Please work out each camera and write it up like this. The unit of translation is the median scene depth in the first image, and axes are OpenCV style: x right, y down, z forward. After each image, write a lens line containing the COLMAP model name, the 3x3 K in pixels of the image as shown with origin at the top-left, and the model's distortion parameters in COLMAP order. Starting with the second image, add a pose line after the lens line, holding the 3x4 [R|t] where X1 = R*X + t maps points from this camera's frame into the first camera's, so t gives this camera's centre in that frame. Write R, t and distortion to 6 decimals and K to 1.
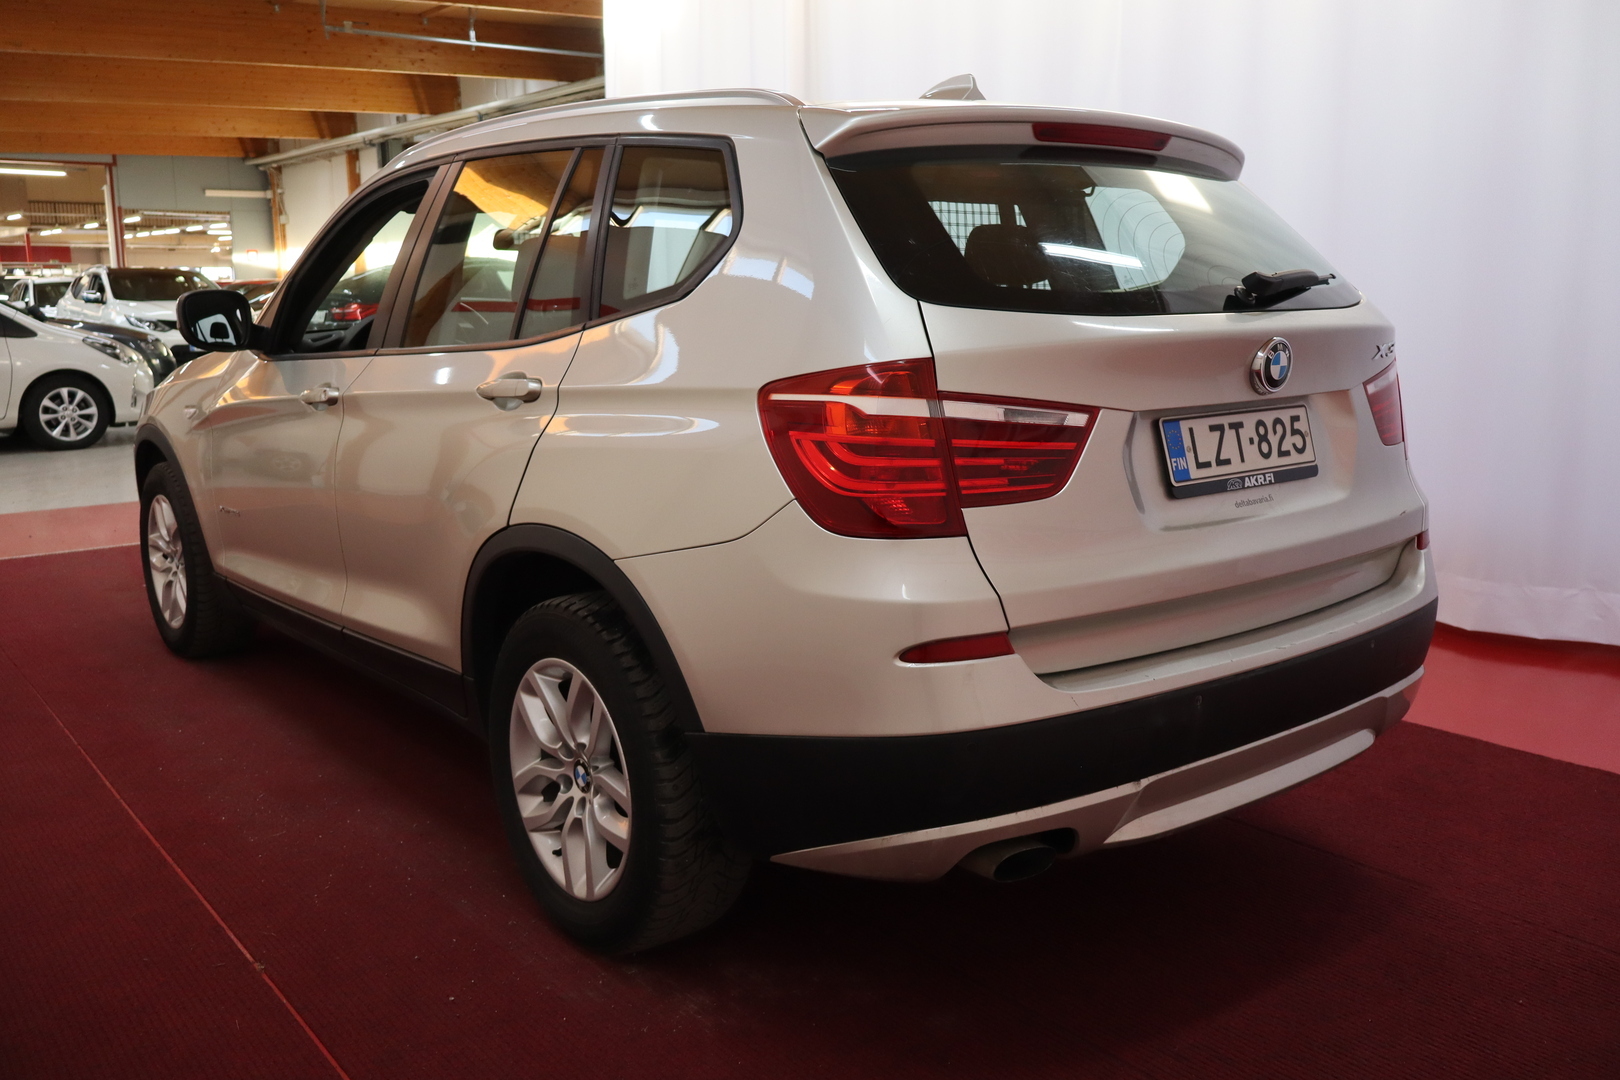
lens RADIAL K [[1380.9, 0, 811.5], [0, 1380.9, 540.5], [0, 0, 1]] dist [0.006211, 0.009856]
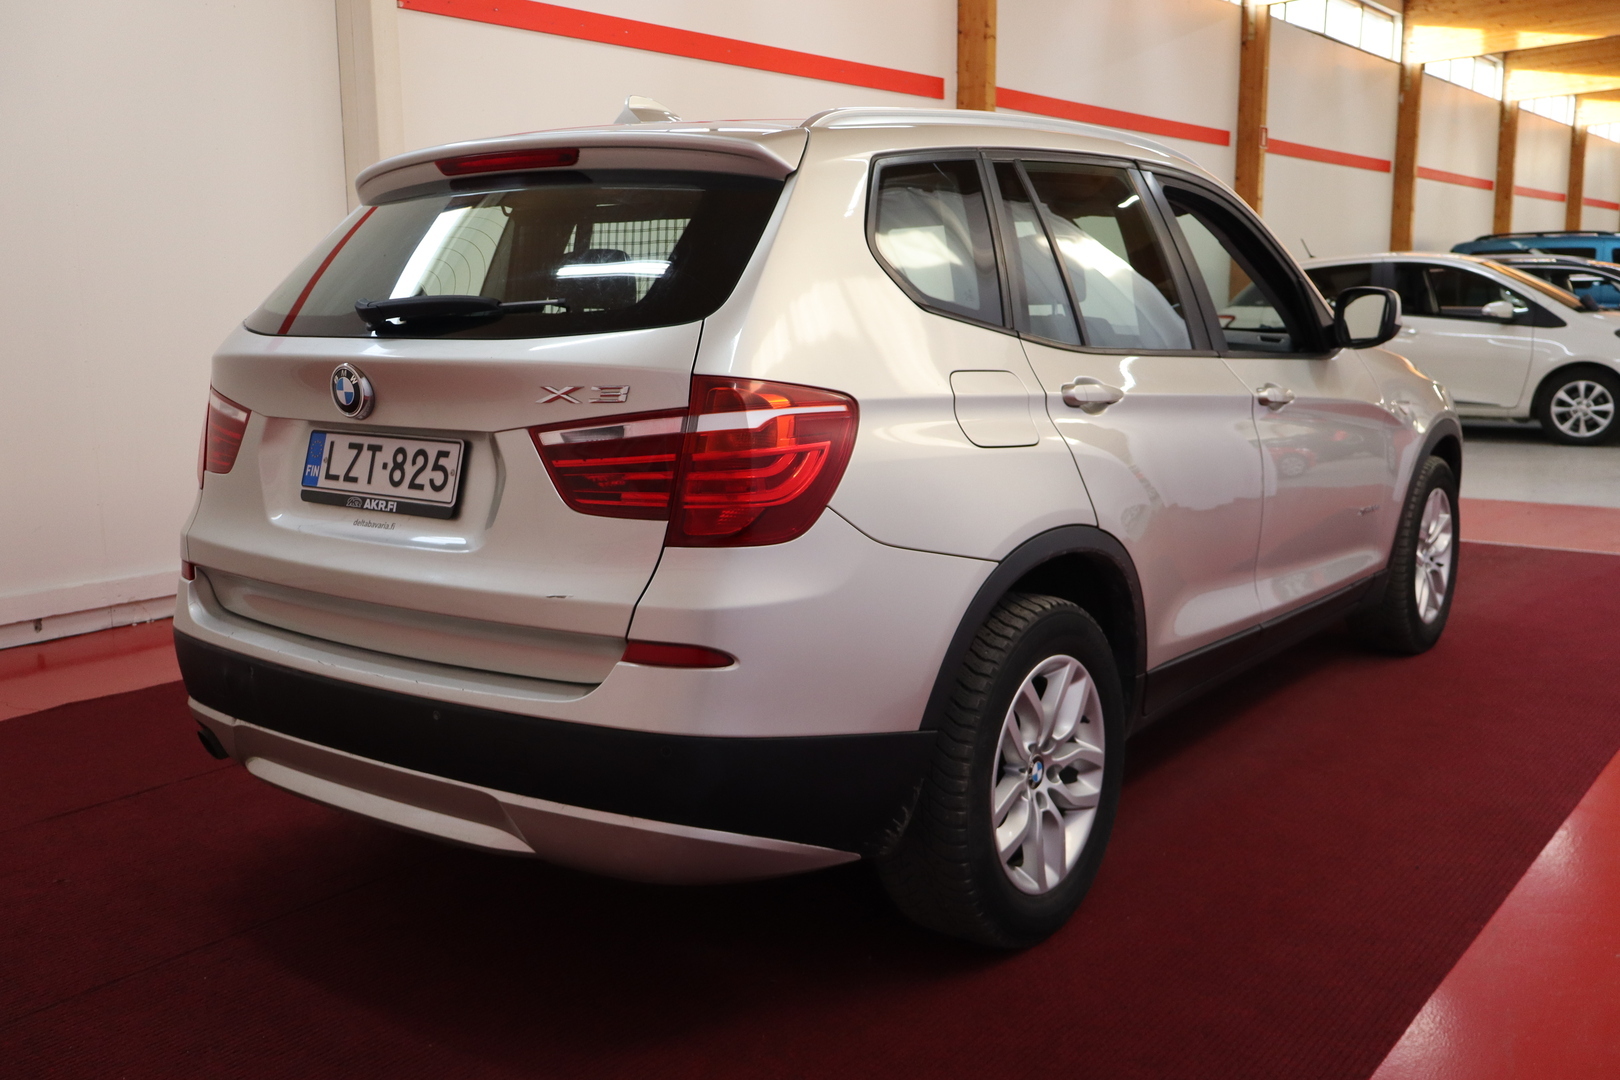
lens RADIAL K [[1498.9, 0, 811.0], [0, 1498.9, 540.4], [0, 0, 1]] dist [-0.002108, 0.000000]
pose [[0.244585, 0.168686, -0.954842, 1.401068], [-0.166359, 0.977449, 0.130066, -0.206023], [0.955250, 0.127034, 0.267132, 0.981056]]
